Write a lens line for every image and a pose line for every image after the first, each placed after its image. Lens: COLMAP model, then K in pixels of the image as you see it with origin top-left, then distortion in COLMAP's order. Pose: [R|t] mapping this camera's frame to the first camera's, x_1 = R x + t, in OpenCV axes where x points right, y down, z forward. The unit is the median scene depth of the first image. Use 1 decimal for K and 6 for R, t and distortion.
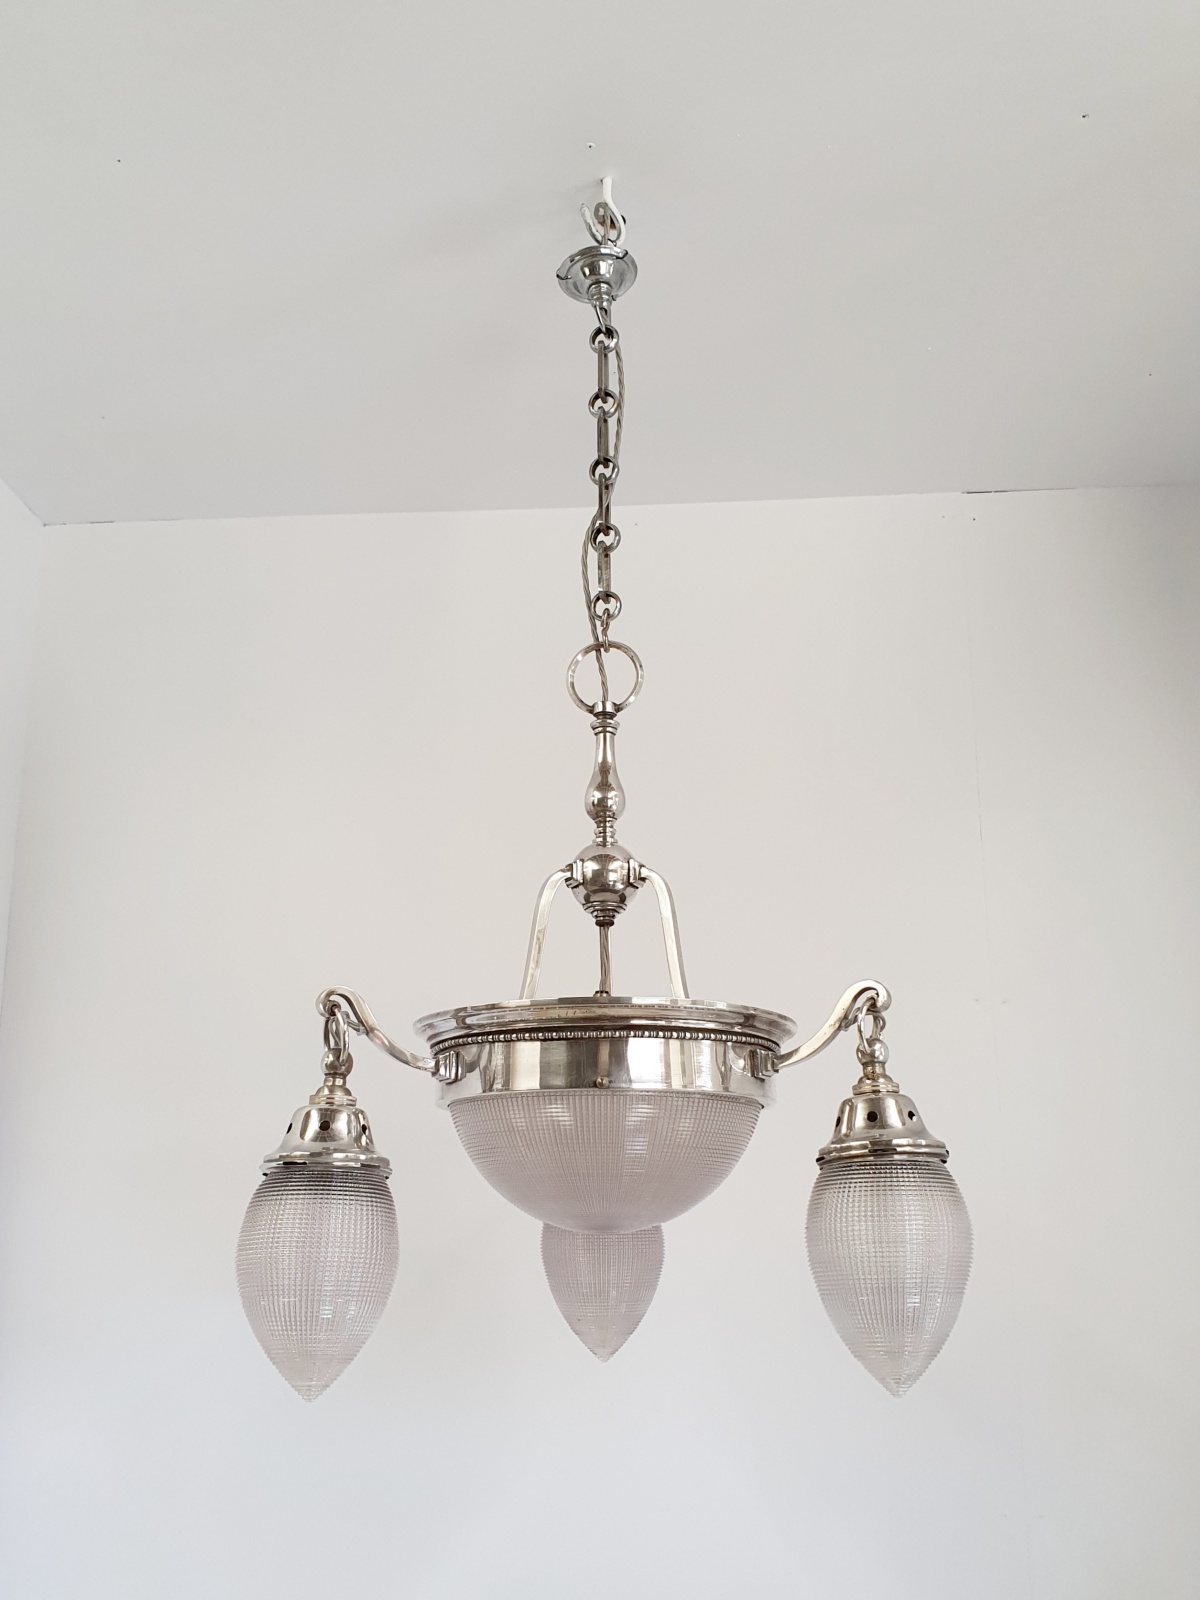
lens RADIAL K [[1418.5, 0, 584.3], [0, 1418.5, 892.7], [0, 0, 1]] dist [0.027358, -0.011632]
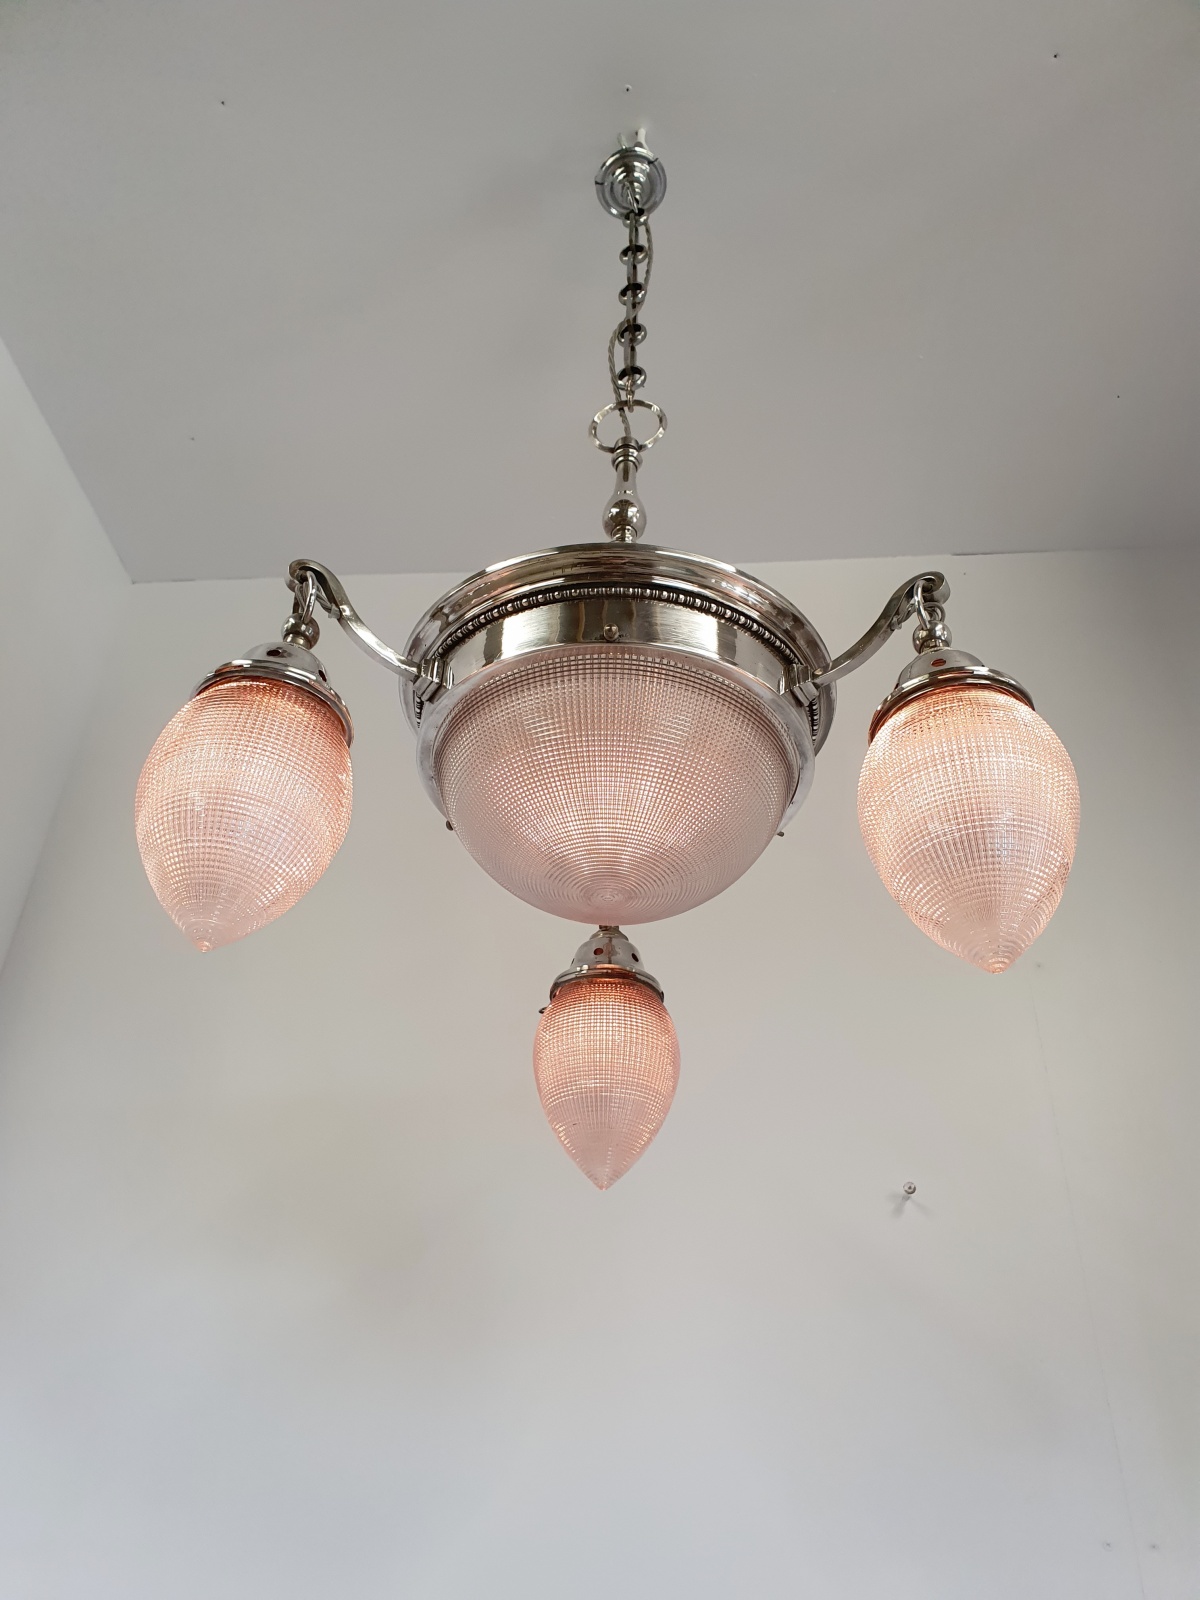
lens RADIAL K [[1198.8, 0, 594.1], [0, 1198.8, 810.8], [0, 0, 1]] dist [-0.001590, -0.041781]
pose [[0.999249, 0.032747, -0.020705, 0.017843], [-0.037891, 0.937476, -0.345981, 0.408709], [0.008081, 0.346505, 0.938013, 0.324995]]
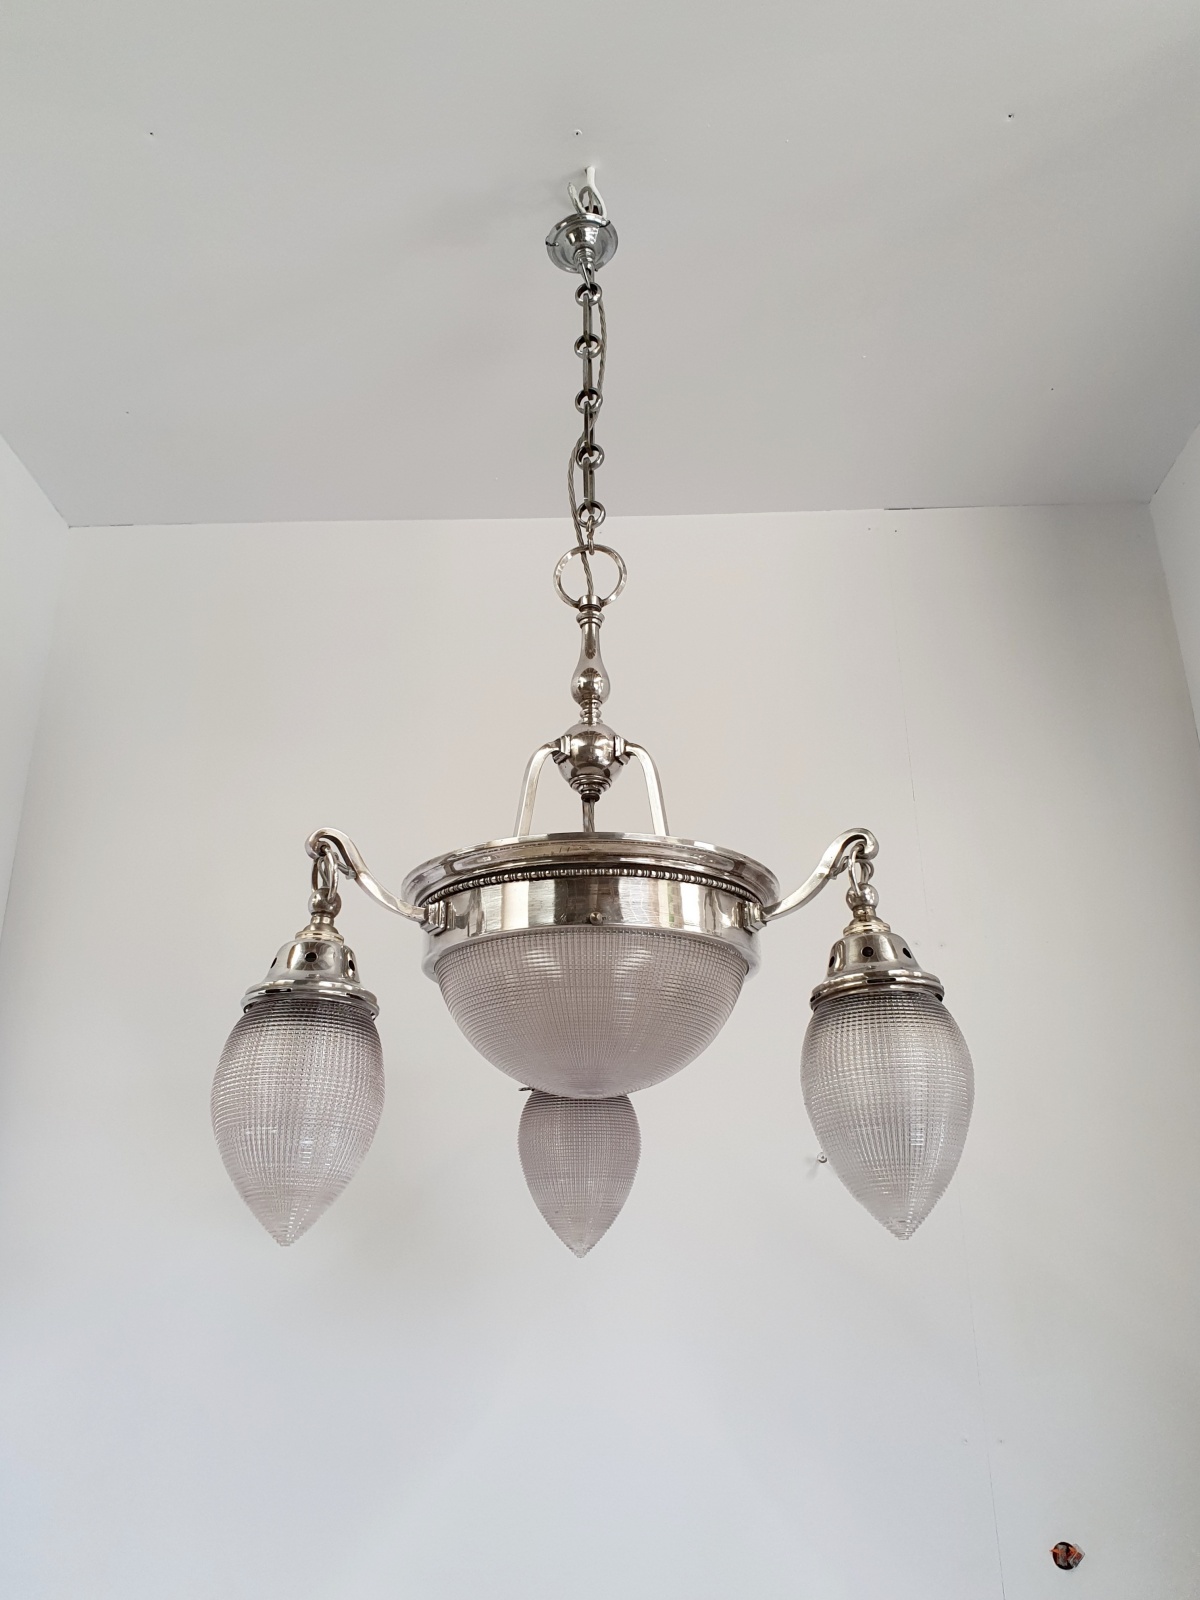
lens RADIAL K [[1198.8, 0, 589.8], [0, 1198.8, 826.1], [0, 0, 1]] dist [-0.001590, -0.041781]
pose [[0.998737, 0.012249, 0.048720, -0.028230], [-0.006595, 0.993395, -0.114558, 0.142196], [-0.049802, 0.114092, 0.992221, 0.142813]]
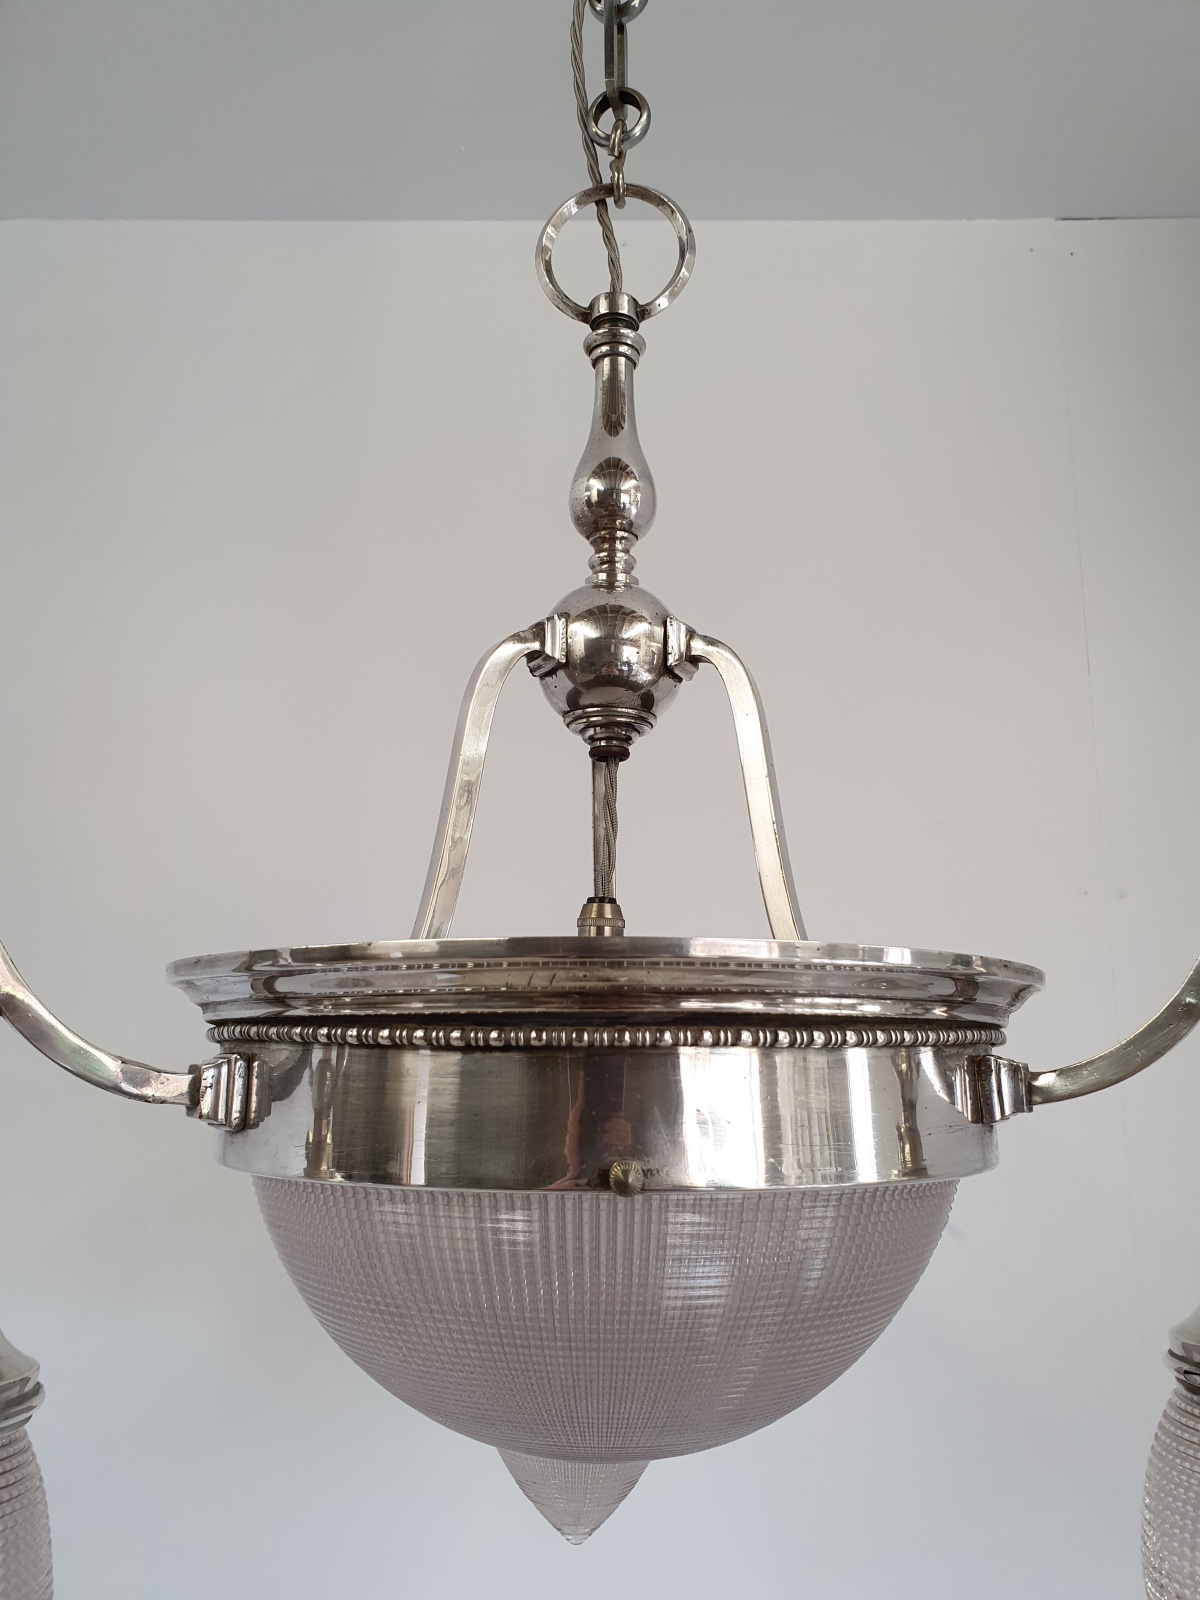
lens RADIAL K [[1198.8, 0, 595.2], [0, 1198.8, 824.2], [0, 0, 1]] dist [-0.001590, -0.041781]
pose [[0.998228, 0.021090, 0.055637, -0.011644], [-0.024044, 0.998306, 0.052981, 0.023919], [-0.054425, -0.054225, 0.997044, 0.609230]]
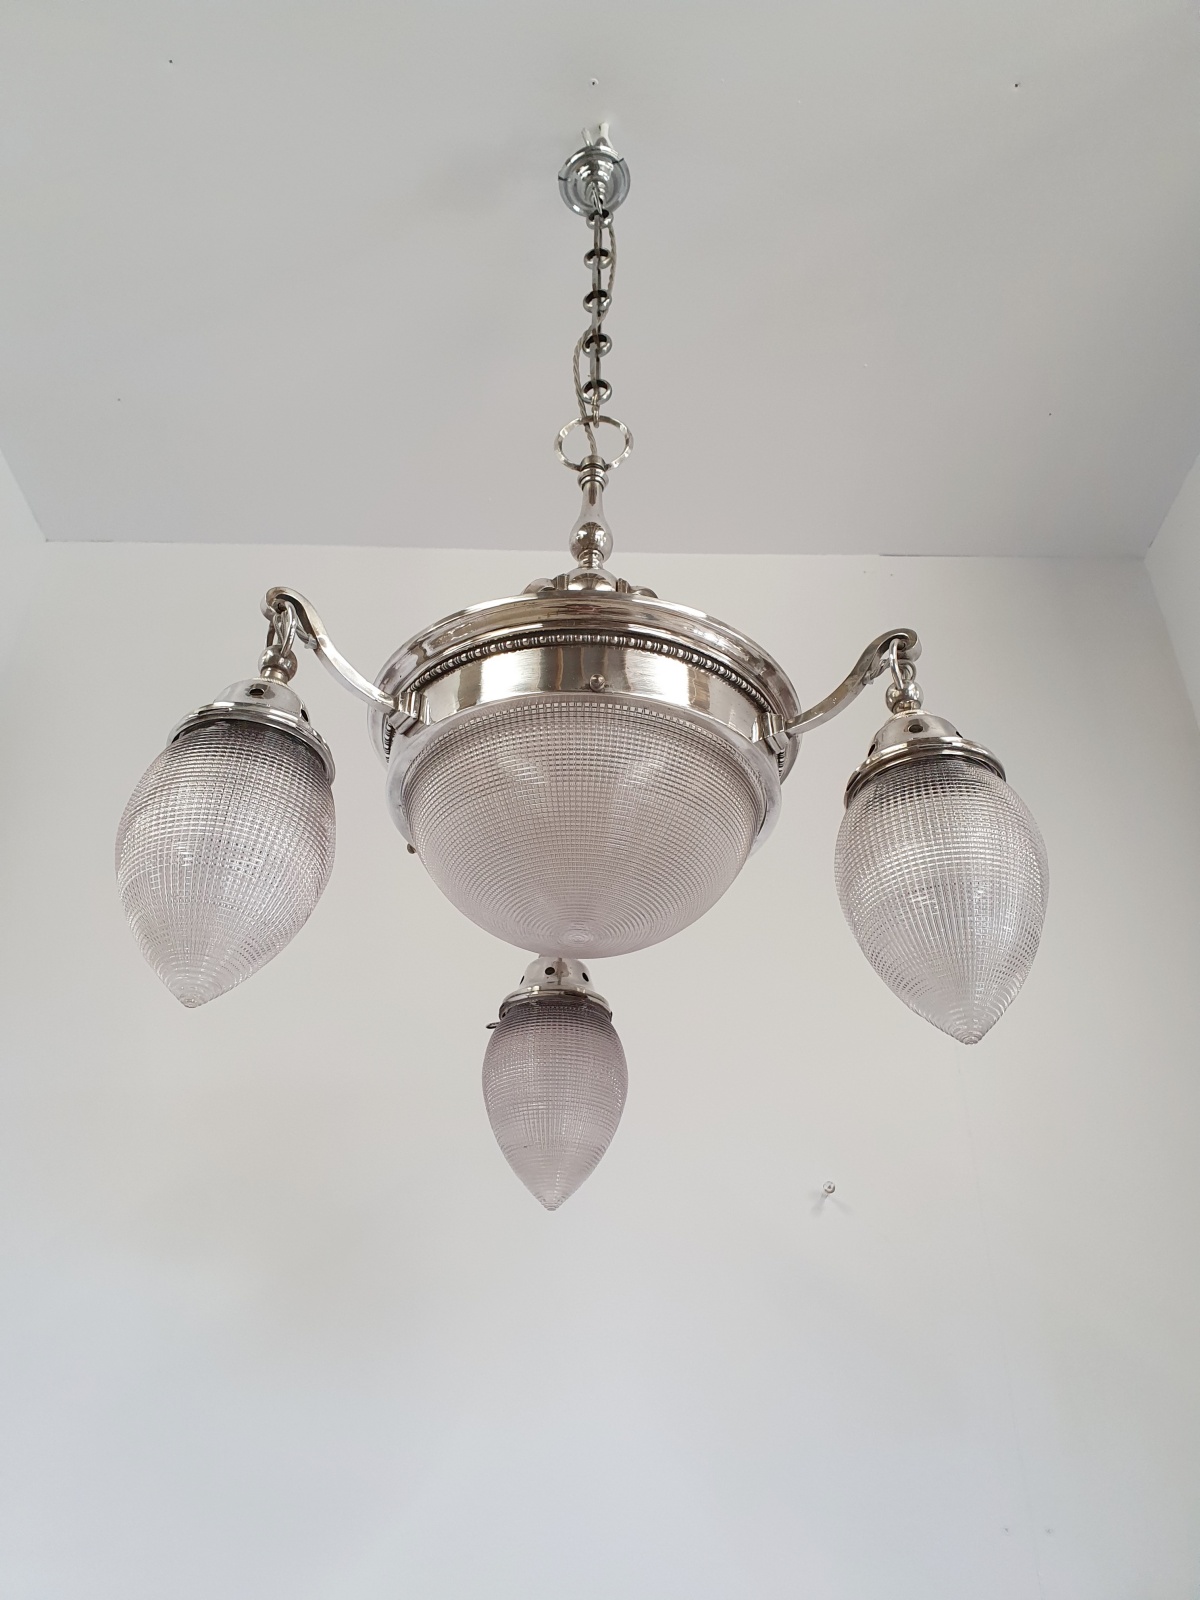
lens RADIAL K [[1198.8, 0, 593.0], [0, 1198.8, 794.4], [0, 0, 1]] dist [-0.001590, -0.041781]
pose [[0.995471, 0.064799, 0.069555, -0.029612], [-0.039341, 0.946900, -0.319111, 0.362312], [-0.086540, 0.314930, 0.945161, 0.304542]]
